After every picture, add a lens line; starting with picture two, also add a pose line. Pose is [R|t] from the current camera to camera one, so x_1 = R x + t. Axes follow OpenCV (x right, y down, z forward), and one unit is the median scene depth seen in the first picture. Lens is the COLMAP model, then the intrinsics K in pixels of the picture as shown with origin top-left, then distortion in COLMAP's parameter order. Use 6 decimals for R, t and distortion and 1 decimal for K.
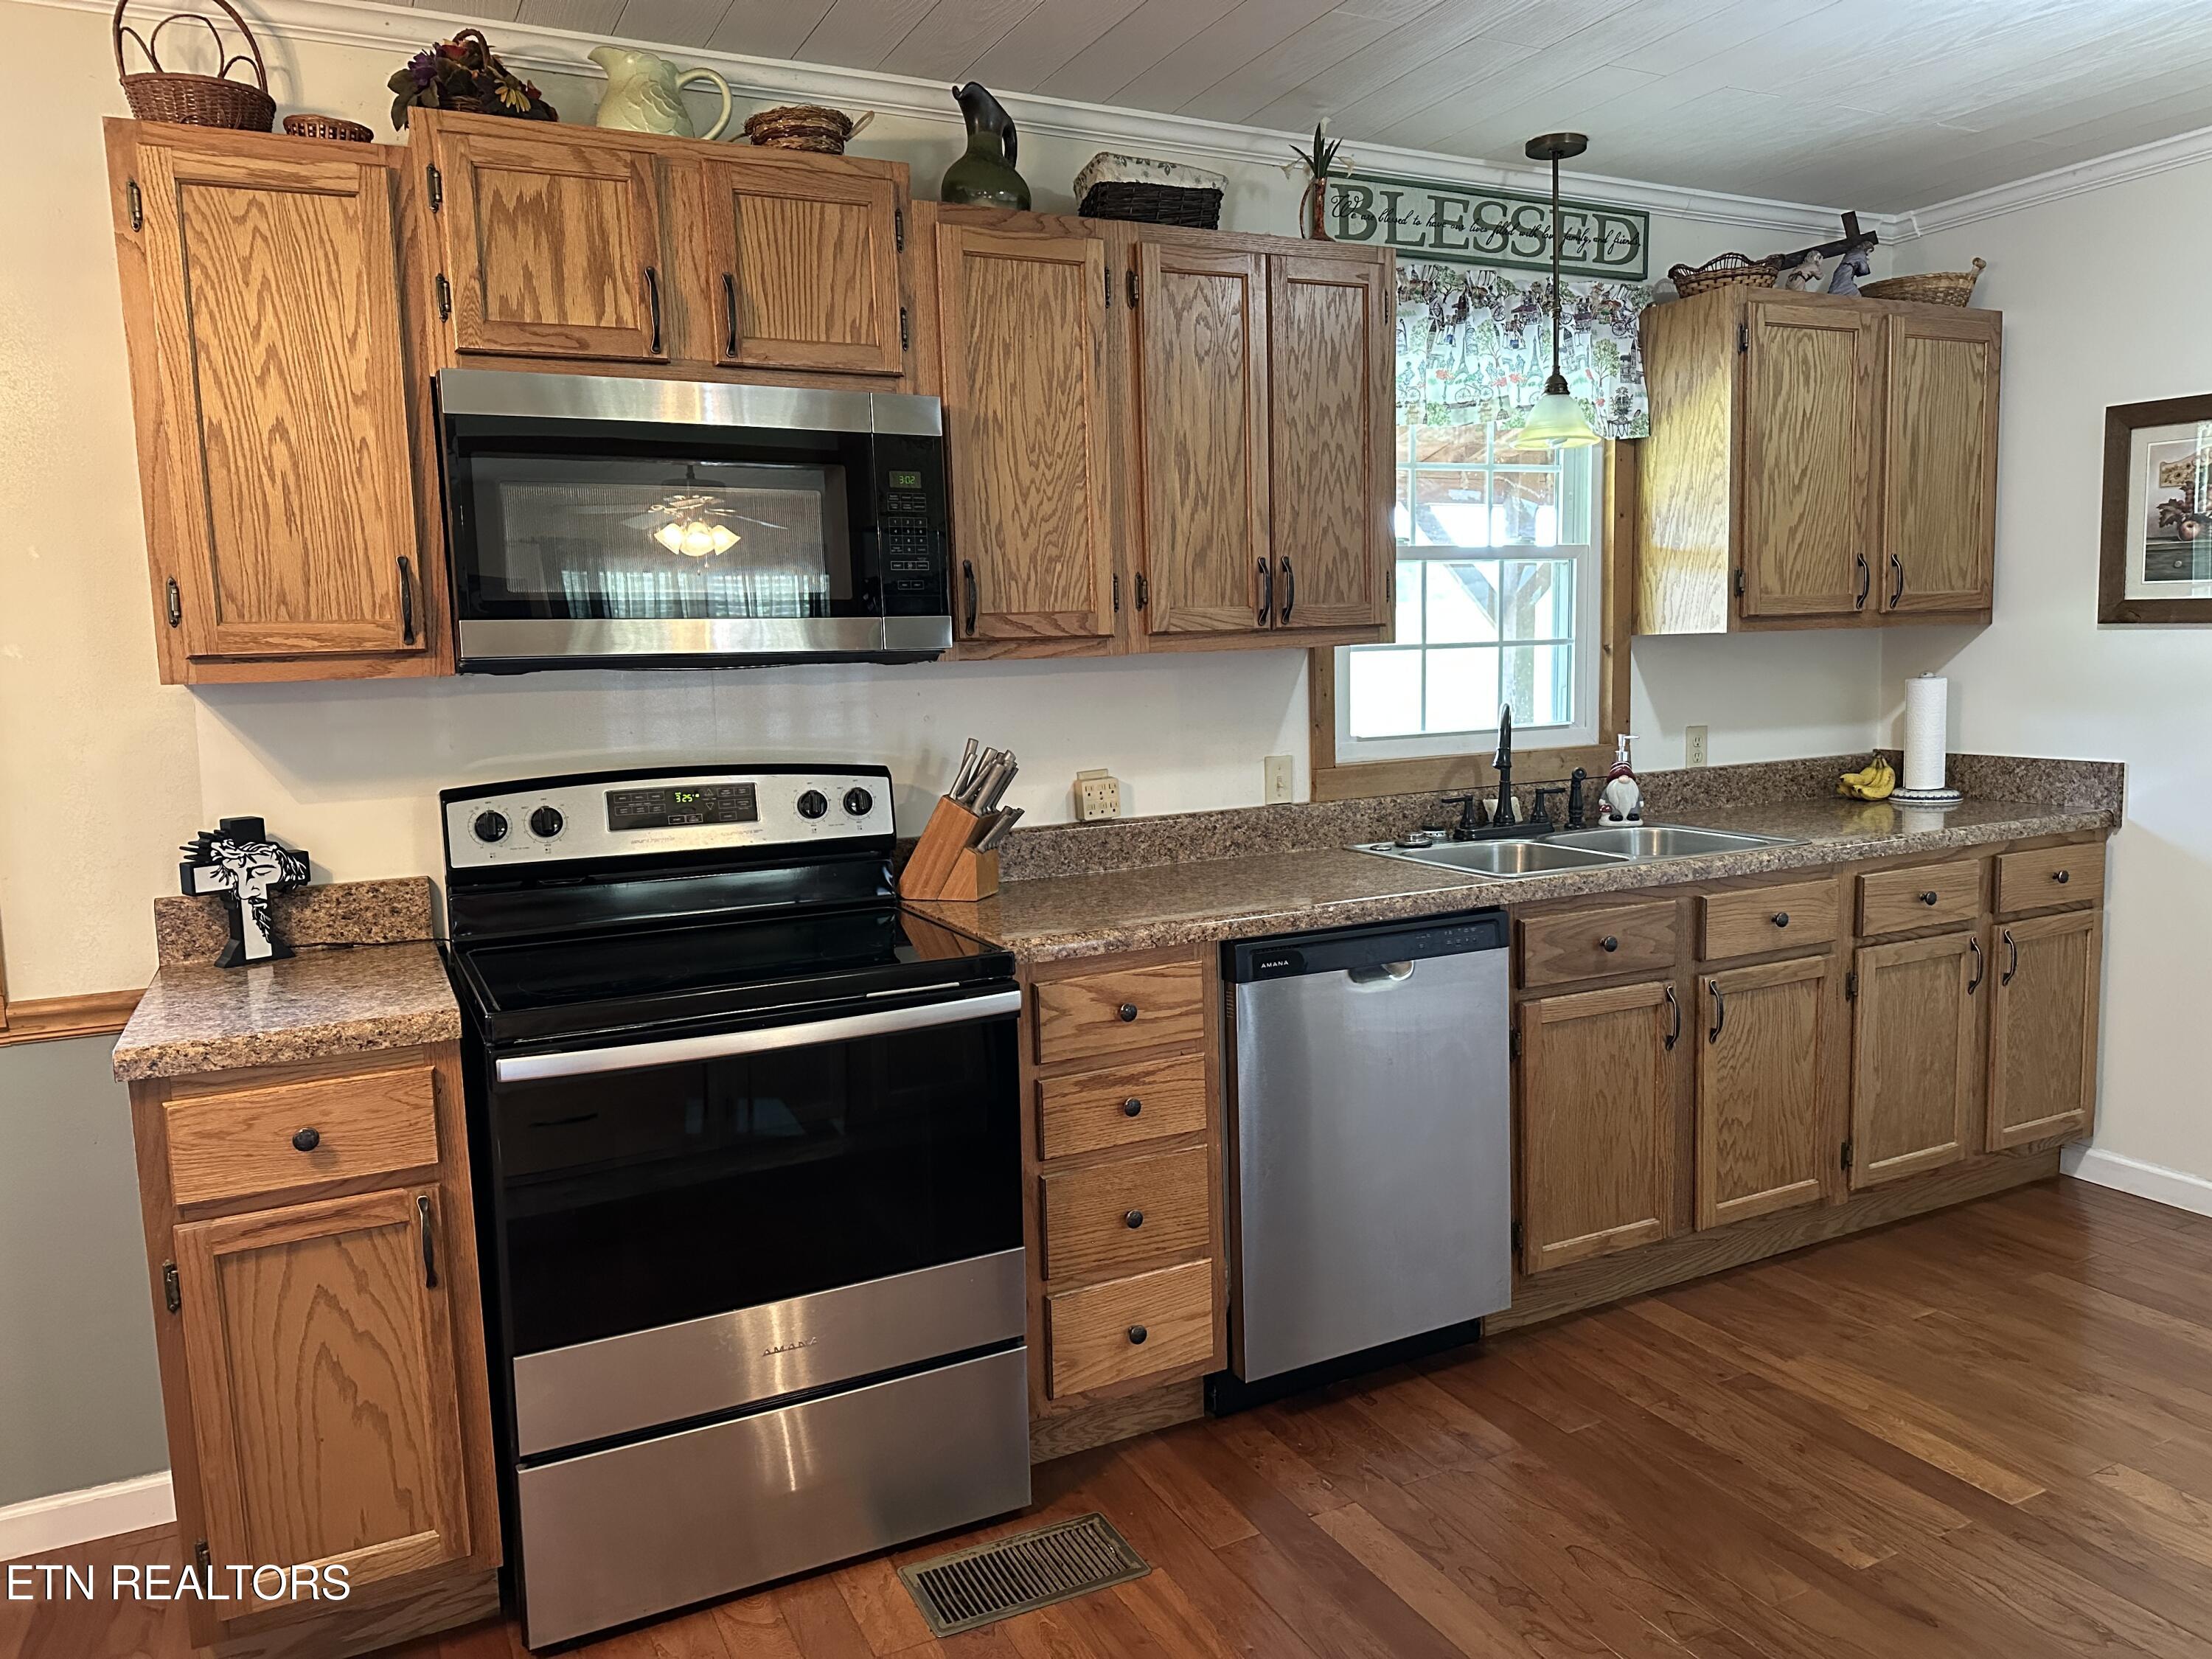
lens RADIAL K [[1545.7, 0, 1106.0], [0, 1545.7, 829.5], [0, 0, 1]] dist [0.093008, -0.122432]
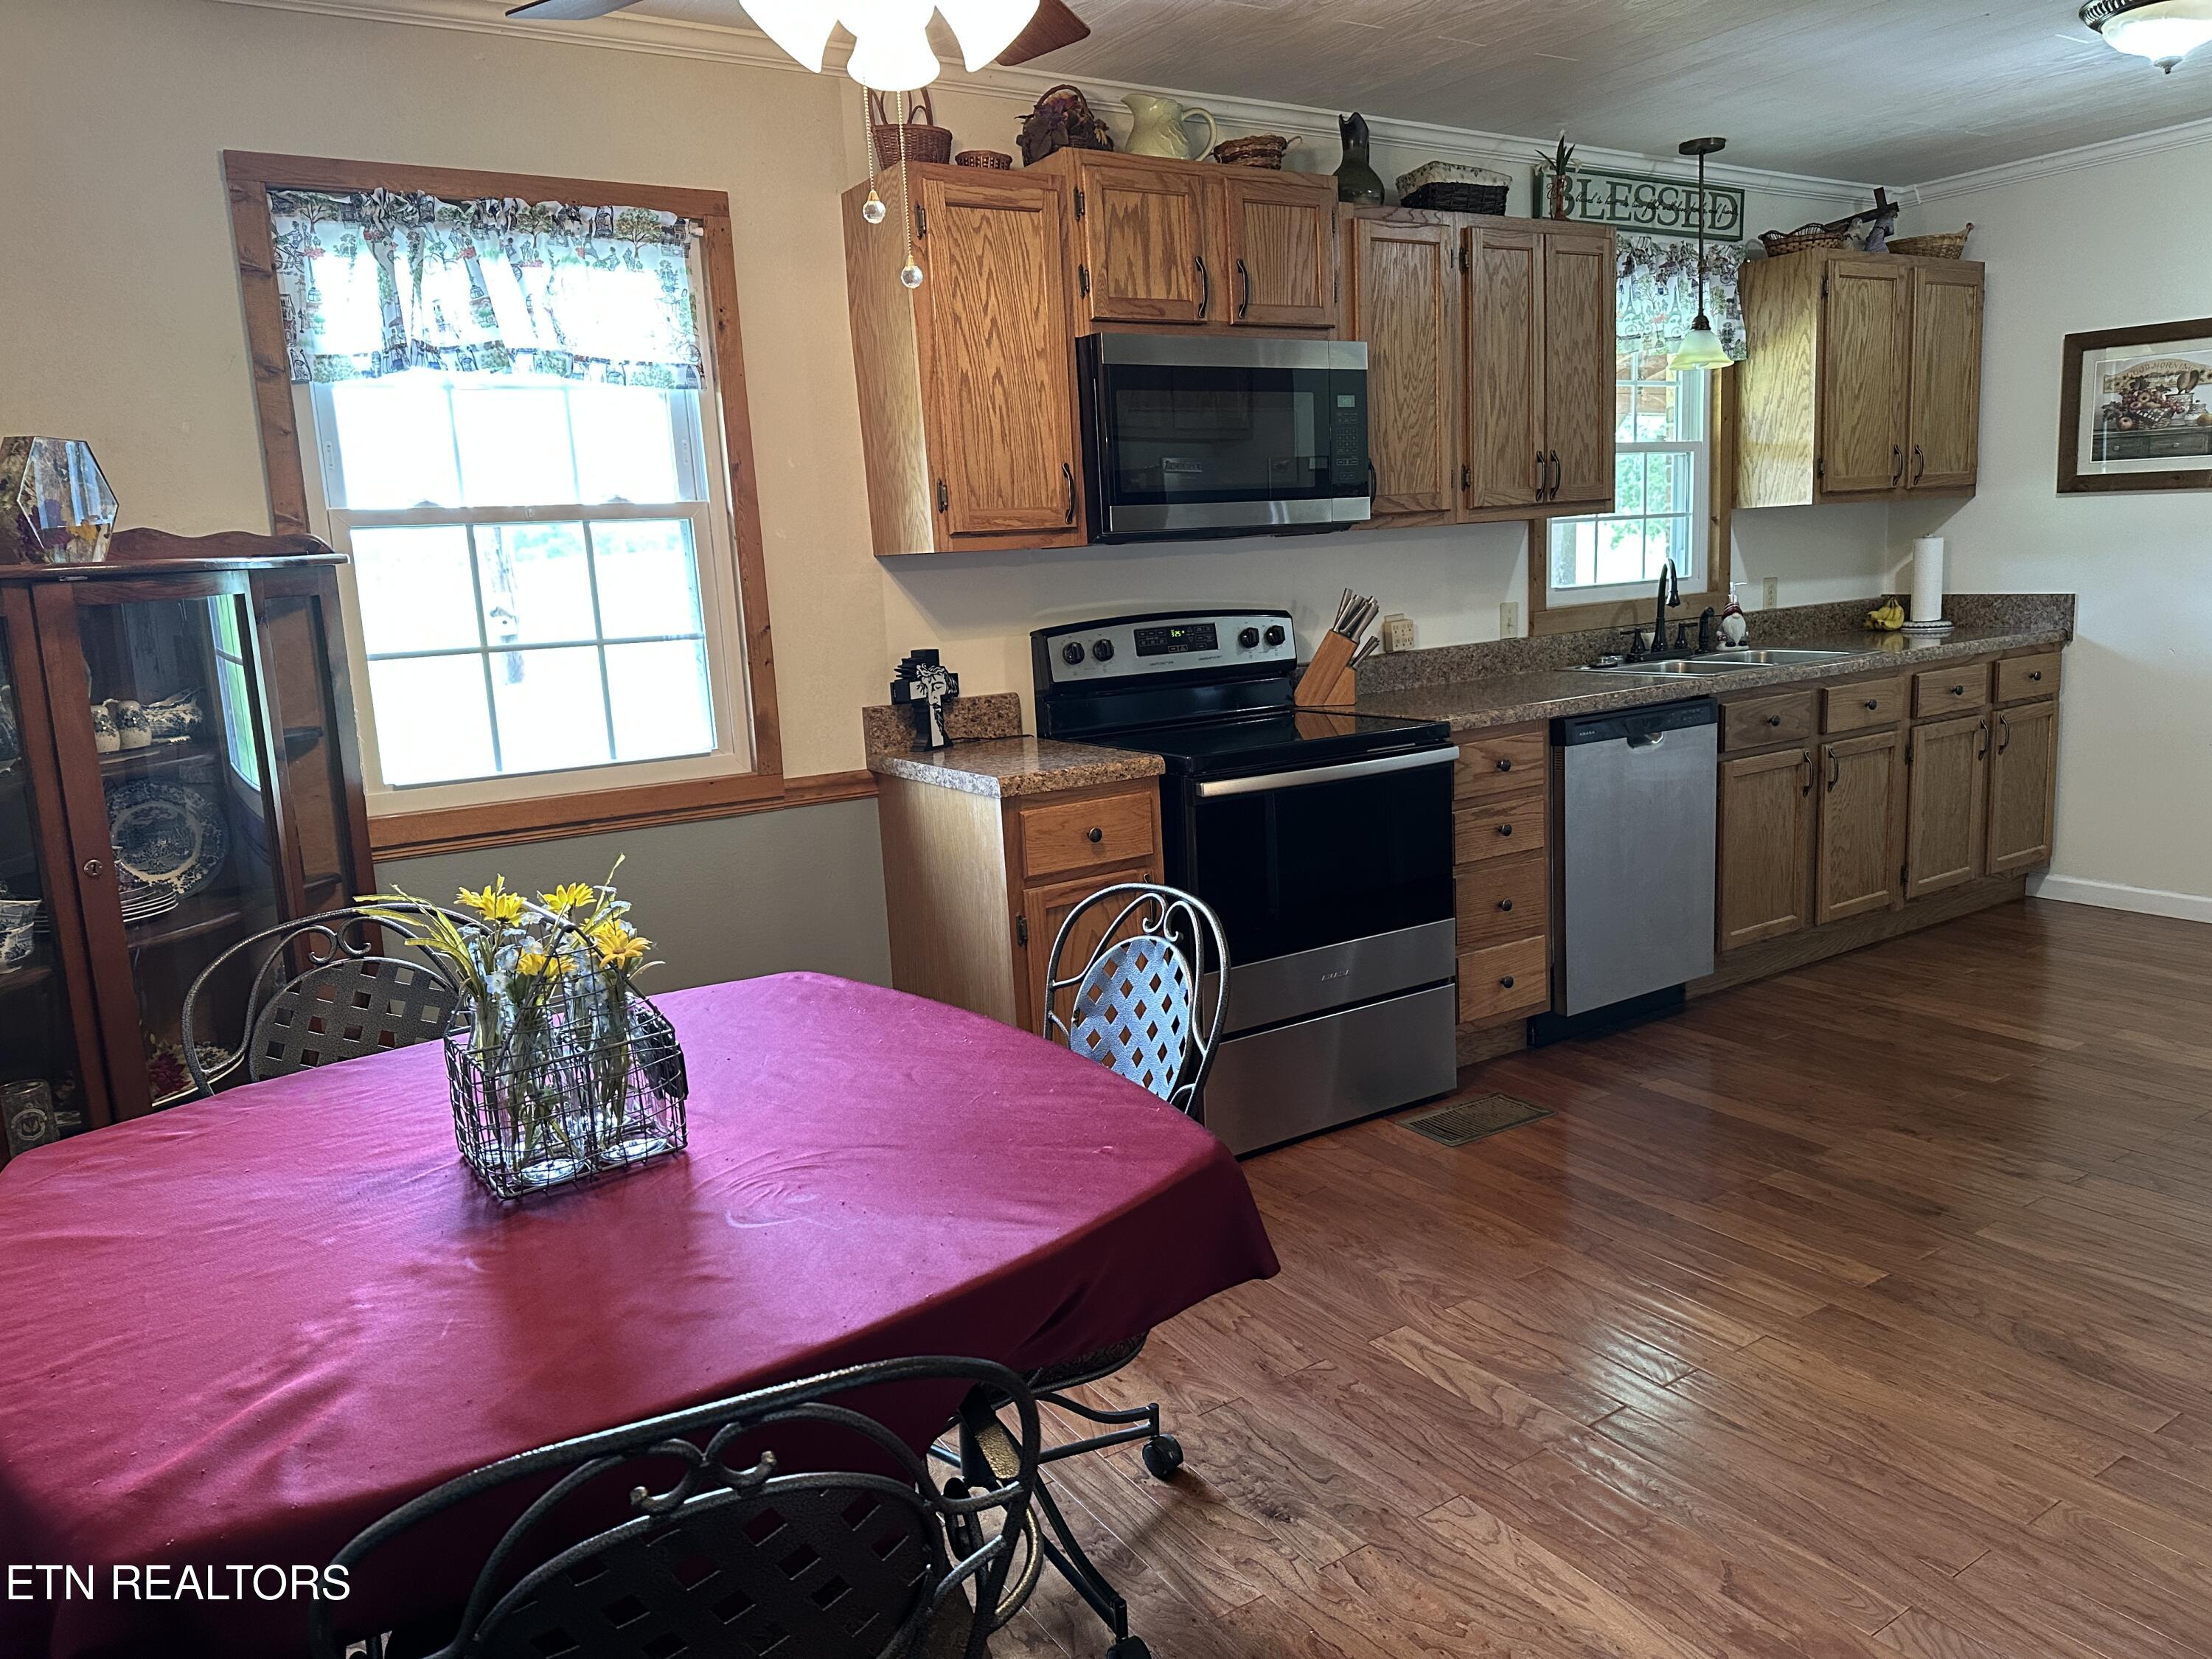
lens RADIAL K [[1522.5, 0, 1106.0], [0, 1522.5, 829.5], [0, 0, 1]] dist [0.130925, -0.156475]
pose [[0.992969, -0.042958, 0.110301, -0.463504], [0.037276, 0.997895, 0.053073, 0.076674], [-0.112349, -0.048589, 0.992480, -0.365023]]
